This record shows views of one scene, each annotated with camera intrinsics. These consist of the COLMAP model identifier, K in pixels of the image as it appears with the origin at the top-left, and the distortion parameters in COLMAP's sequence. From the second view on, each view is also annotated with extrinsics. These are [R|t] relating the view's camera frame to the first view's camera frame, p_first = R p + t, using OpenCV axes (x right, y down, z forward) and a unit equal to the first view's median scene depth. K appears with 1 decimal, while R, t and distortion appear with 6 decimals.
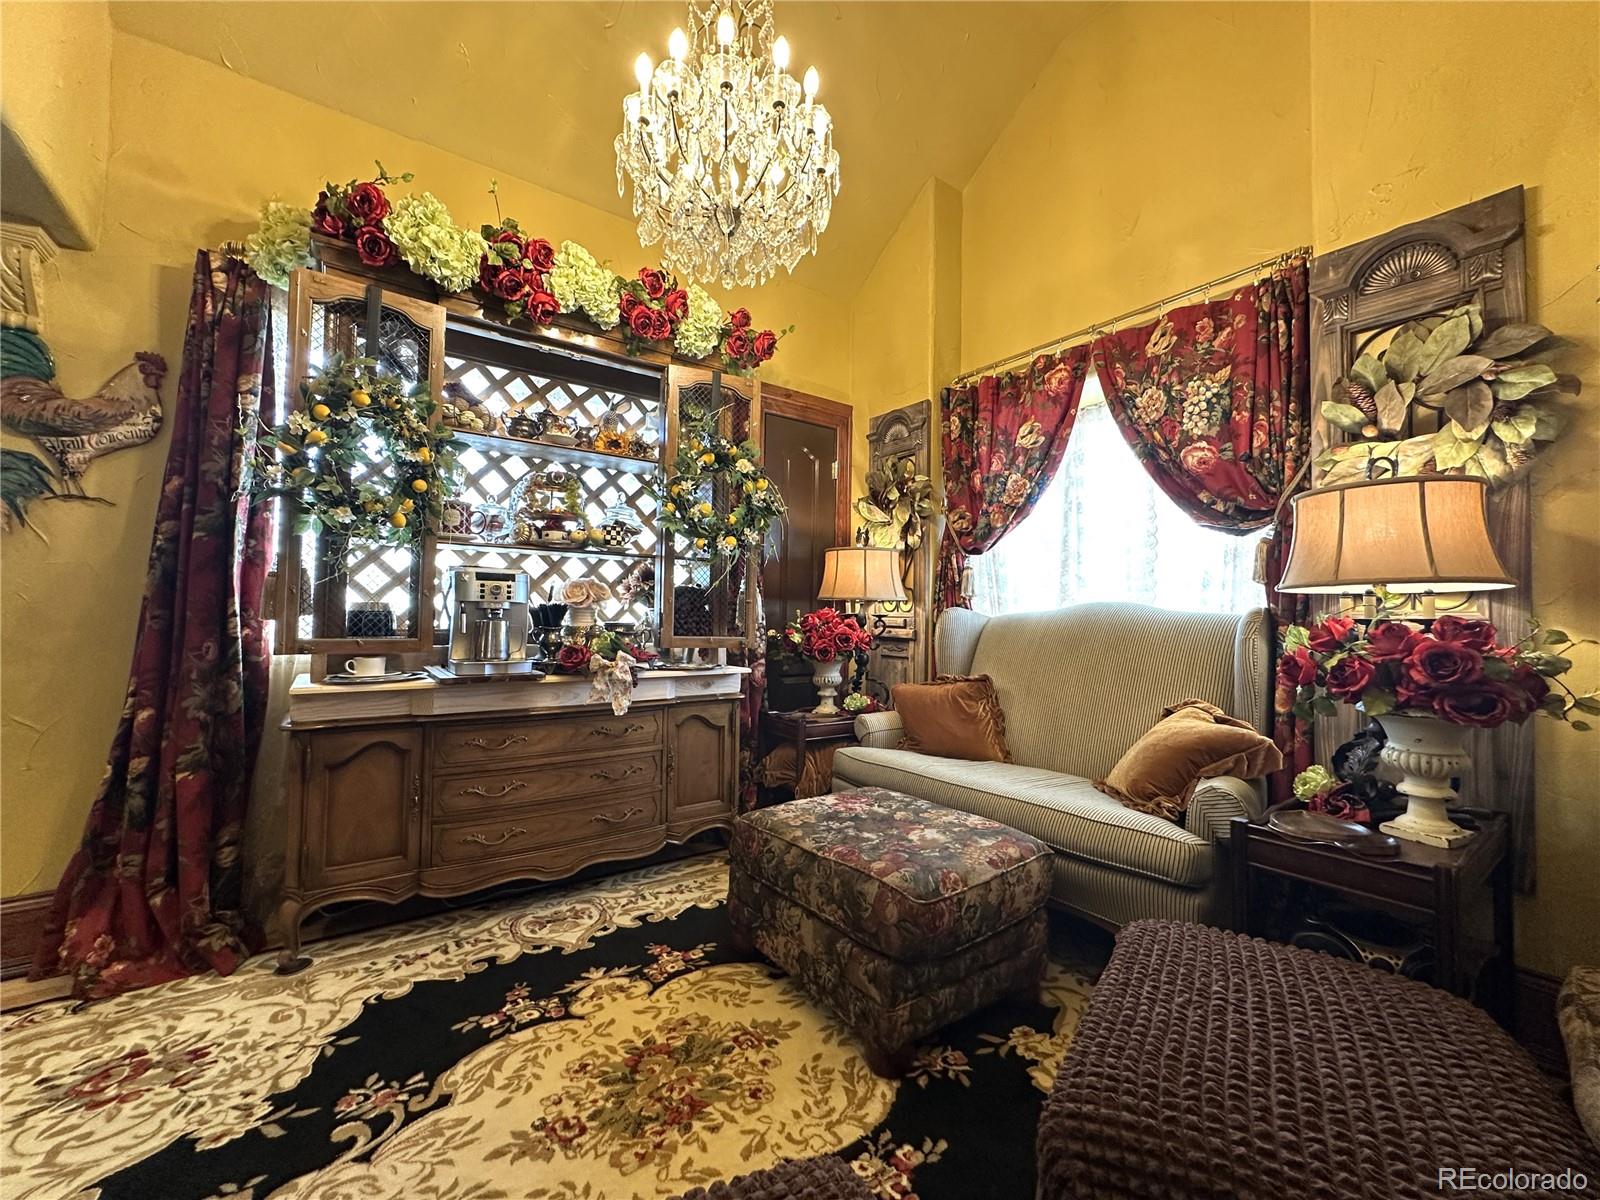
lens RADIAL K [[649.7, 0, 797.8], [0, 649.7, 596.1], [0, 0, 1]] dist [-0.002207, 0.000928]
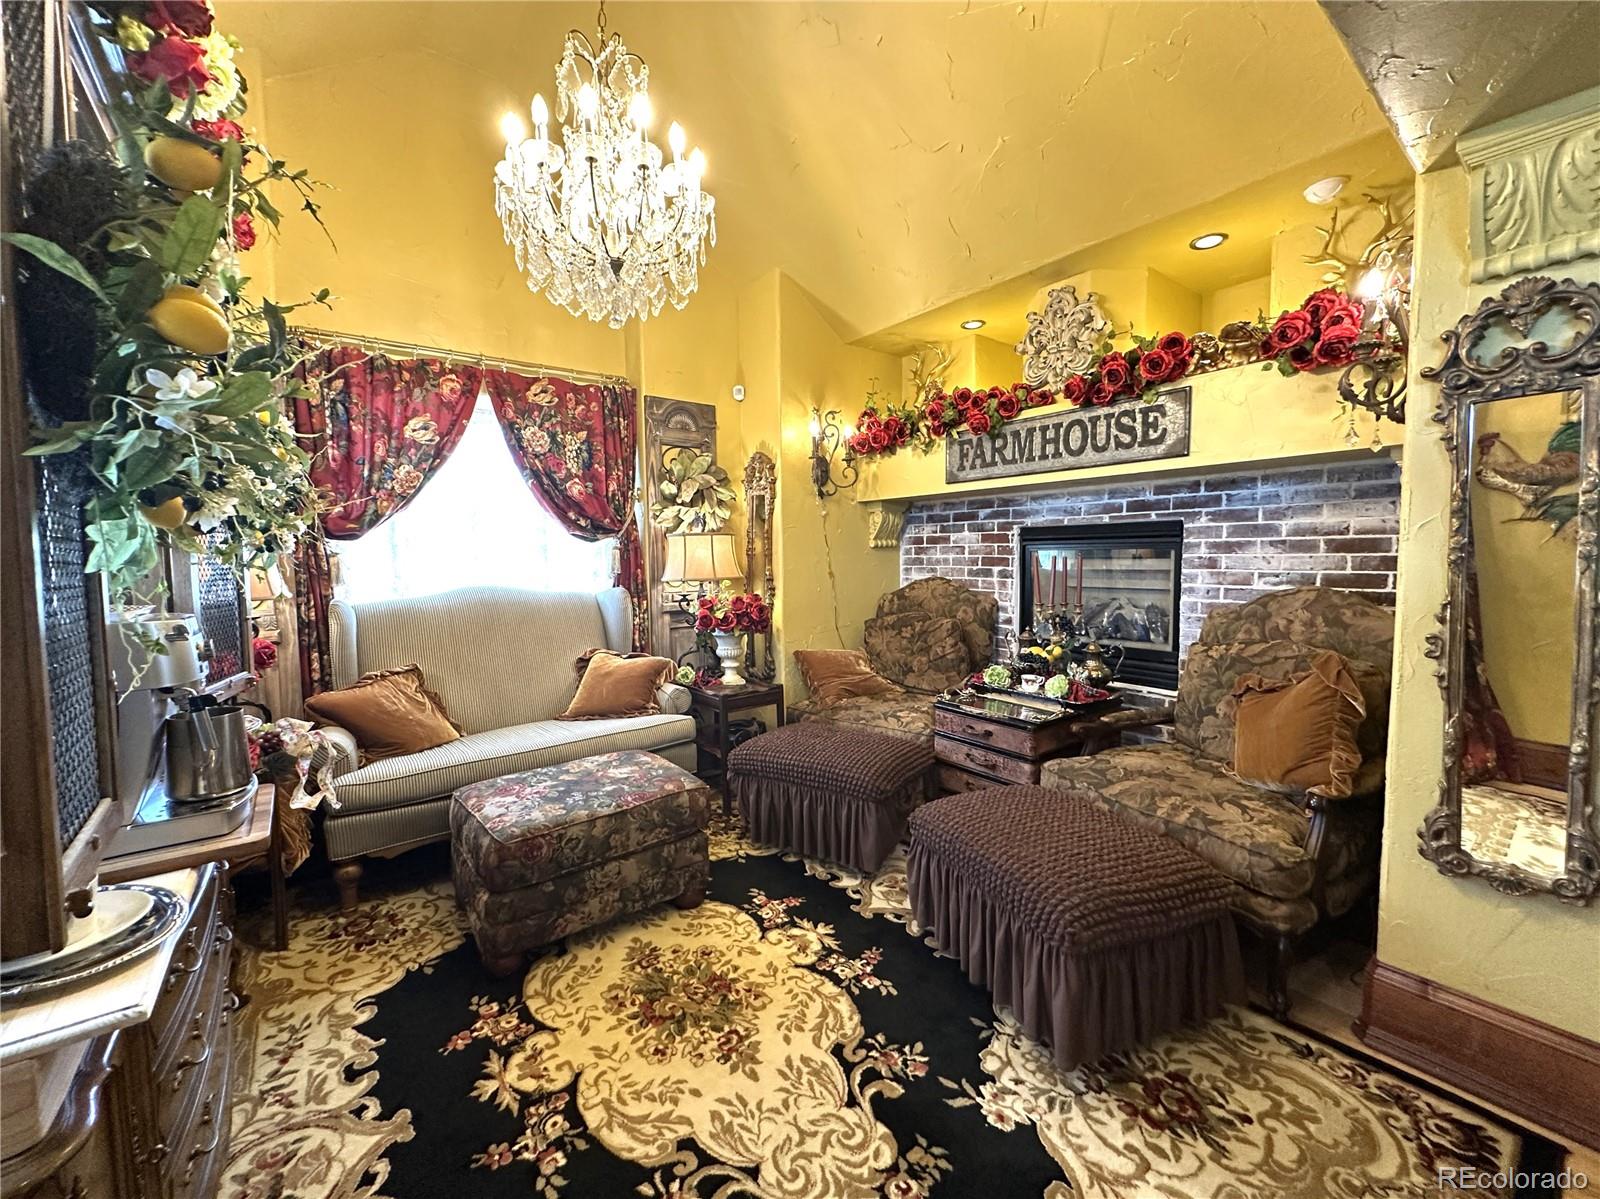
lens RADIAL K [[649.7, 0, 797.4], [0, 649.7, 596.4], [0, 0, 1]] dist [-0.002207, 0.000928]
pose [[-0.029374, -0.078534, 0.996479, -1.103865], [-0.015662, 0.996823, 0.078100, -0.110526], [-0.999446, -0.013313, -0.030510, 0.646254]]
